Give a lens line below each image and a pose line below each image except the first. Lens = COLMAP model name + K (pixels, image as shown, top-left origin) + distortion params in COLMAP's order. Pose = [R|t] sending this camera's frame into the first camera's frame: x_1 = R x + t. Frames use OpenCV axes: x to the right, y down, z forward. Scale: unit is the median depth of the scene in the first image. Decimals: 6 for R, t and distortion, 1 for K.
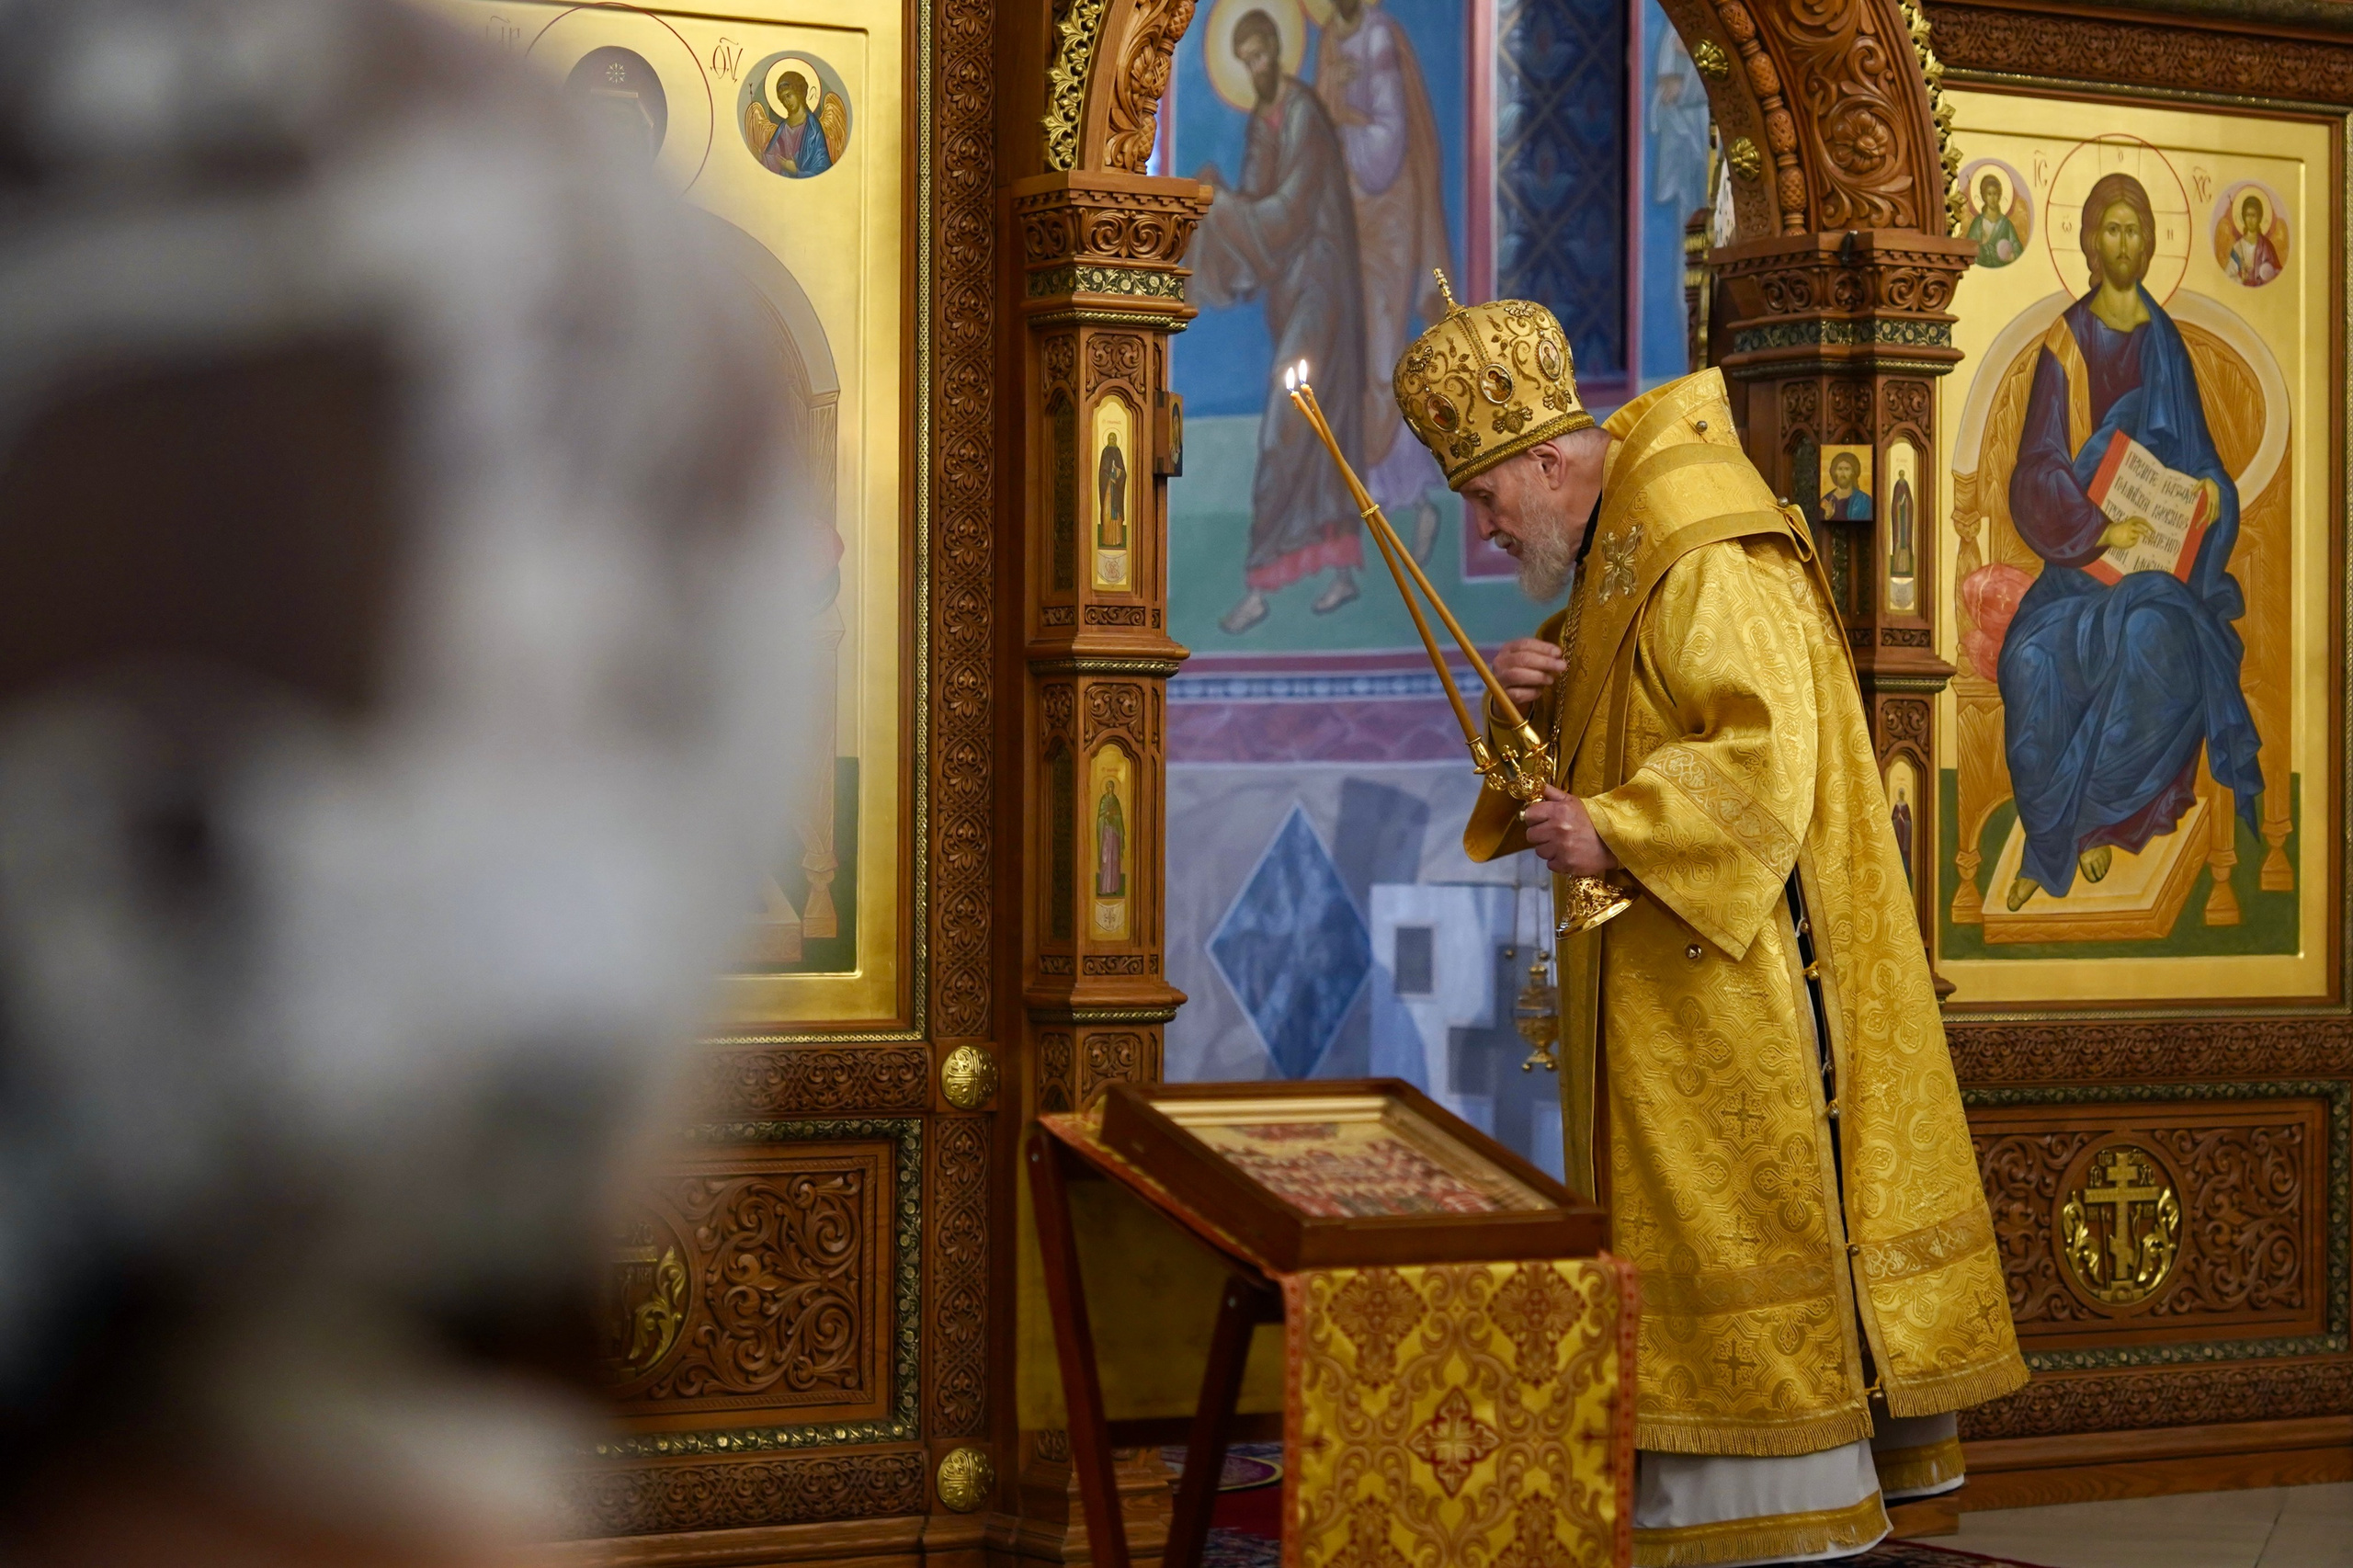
lens RADIAL K [[4728.9, 0, 1176.3], [0, 4728.9, 786.9], [0, 0, 1]] dist [0.012387, 0.000000]
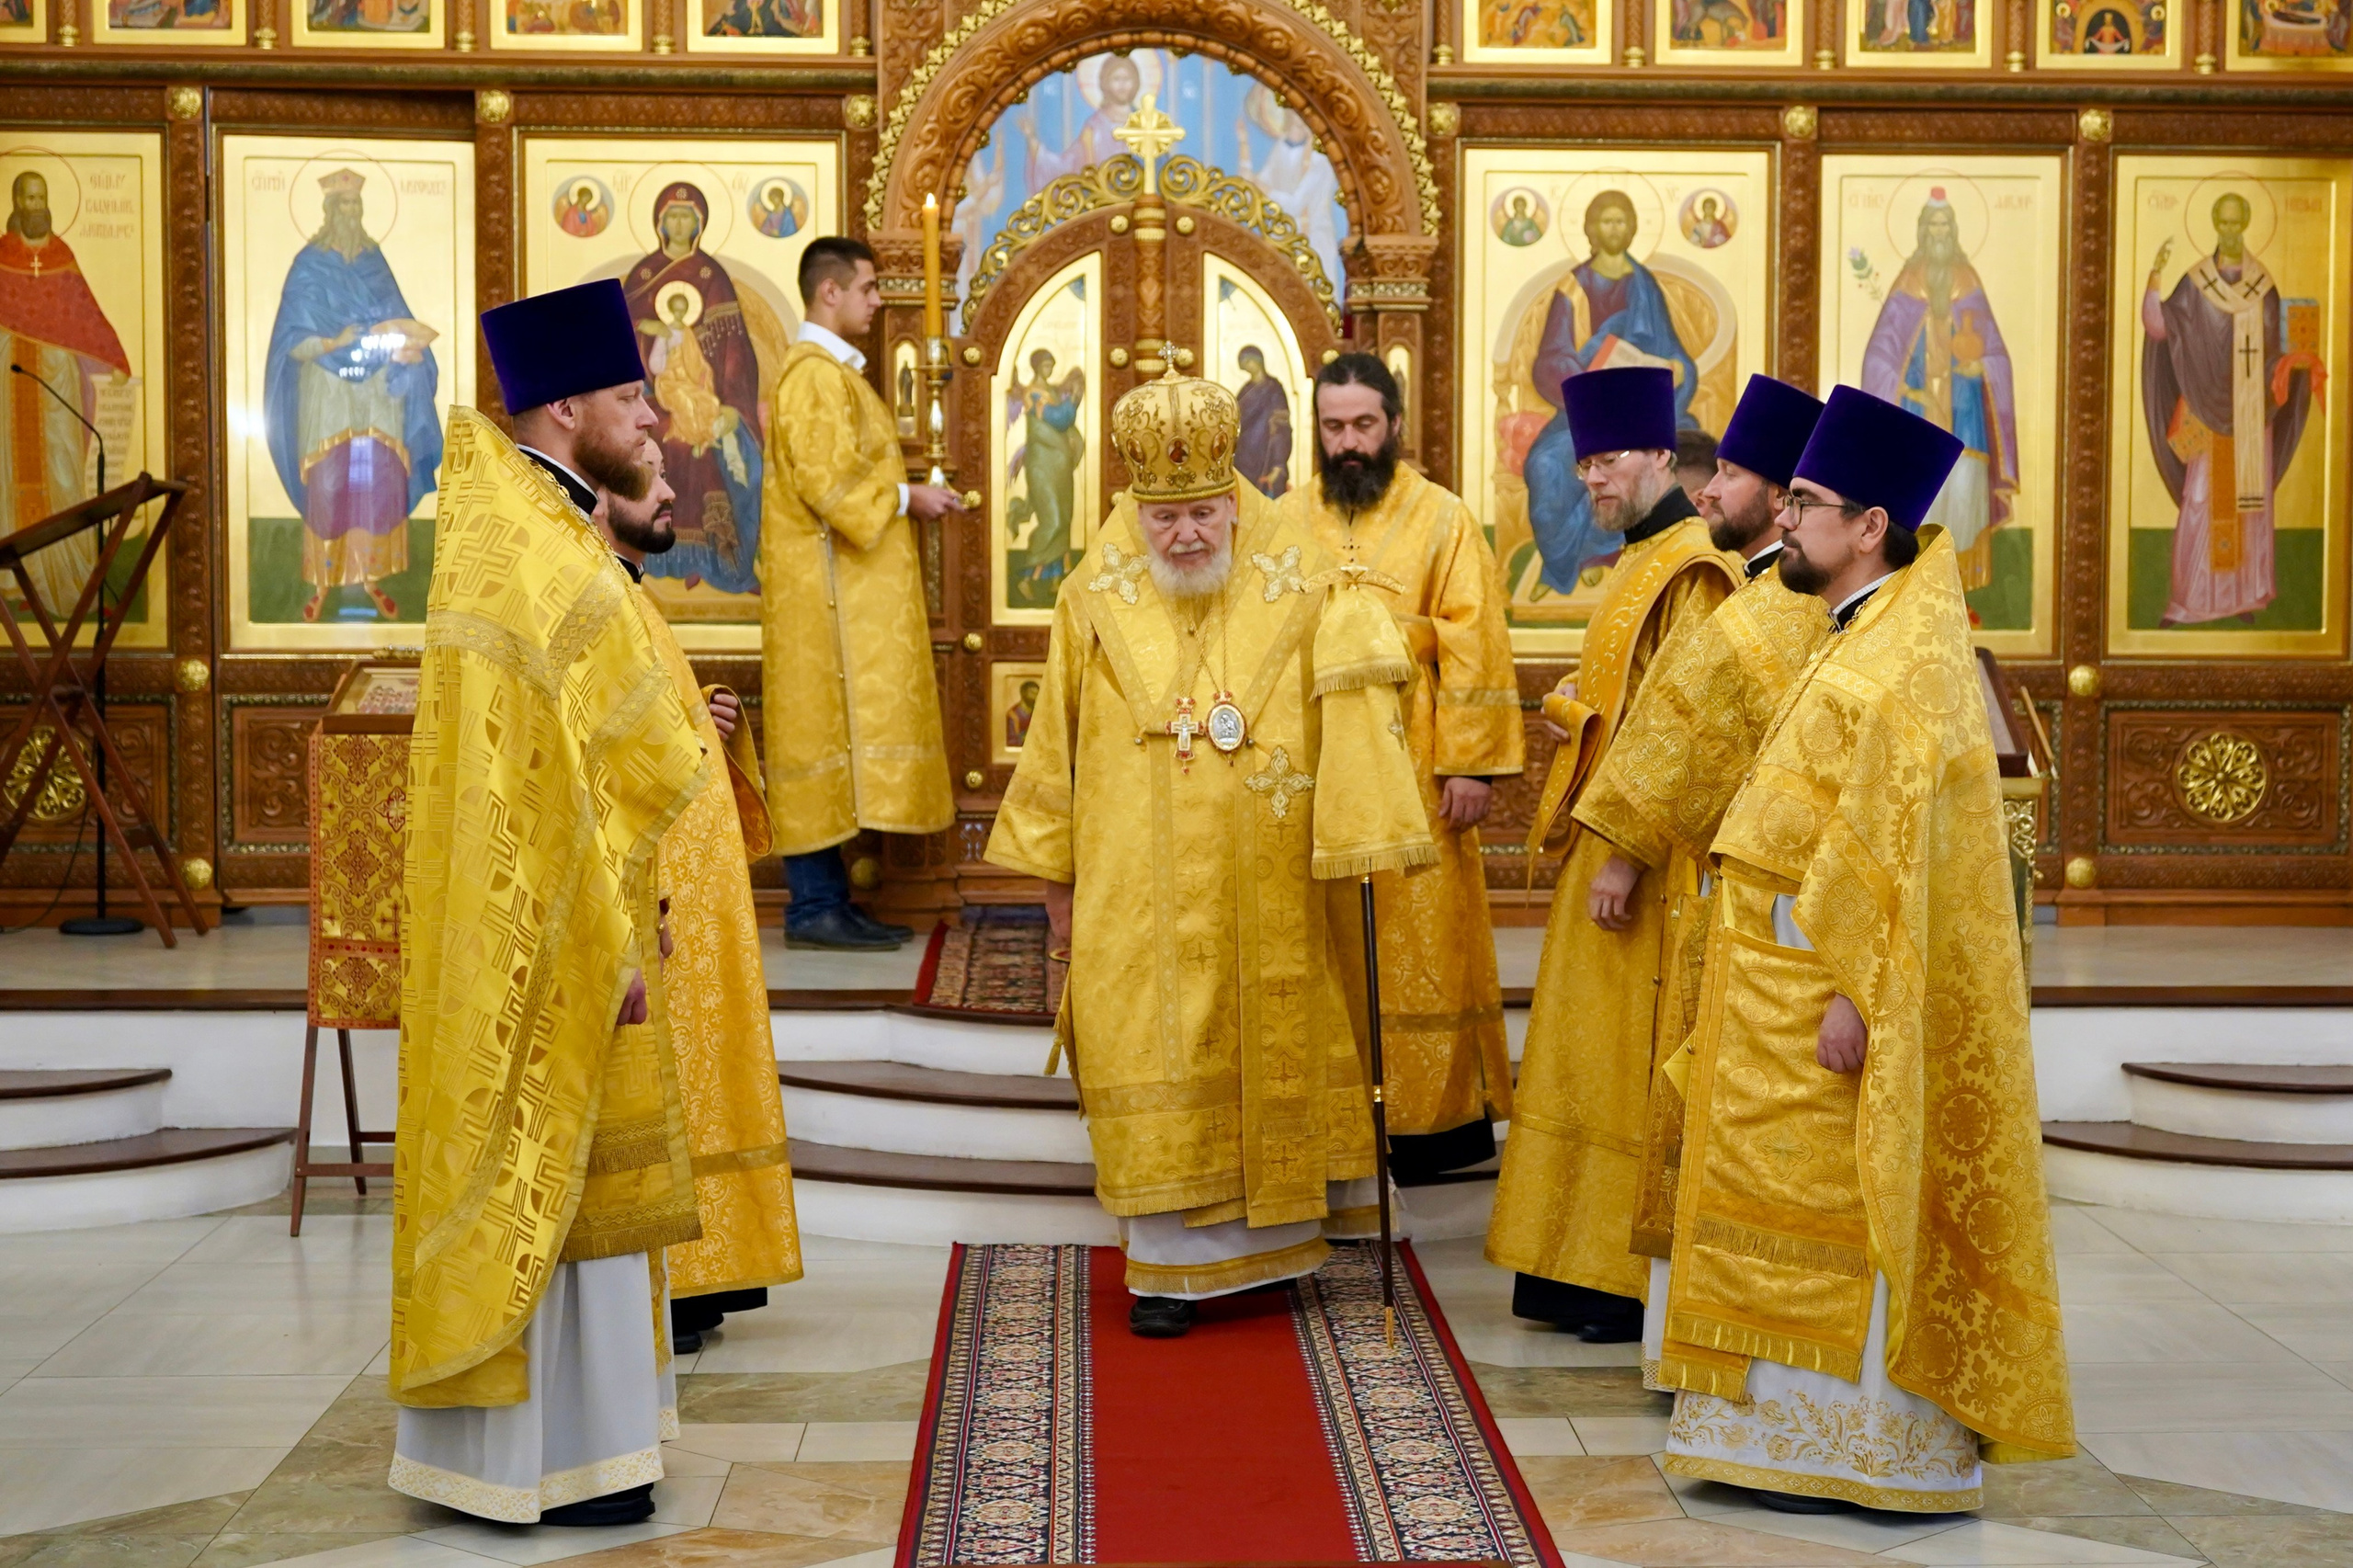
lens RADIAL K [[2954.6, 0, 1177.7], [0, 2954.6, 779.0], [0, 0, 1]] dist [-0.010289, 0.000000]
pose [[0.914324, 0.030309, -0.403848, 0.512487], [0.002487, 0.996757, 0.080437, 0.002064], [0.404976, -0.074550, 0.911283, -0.099831]]
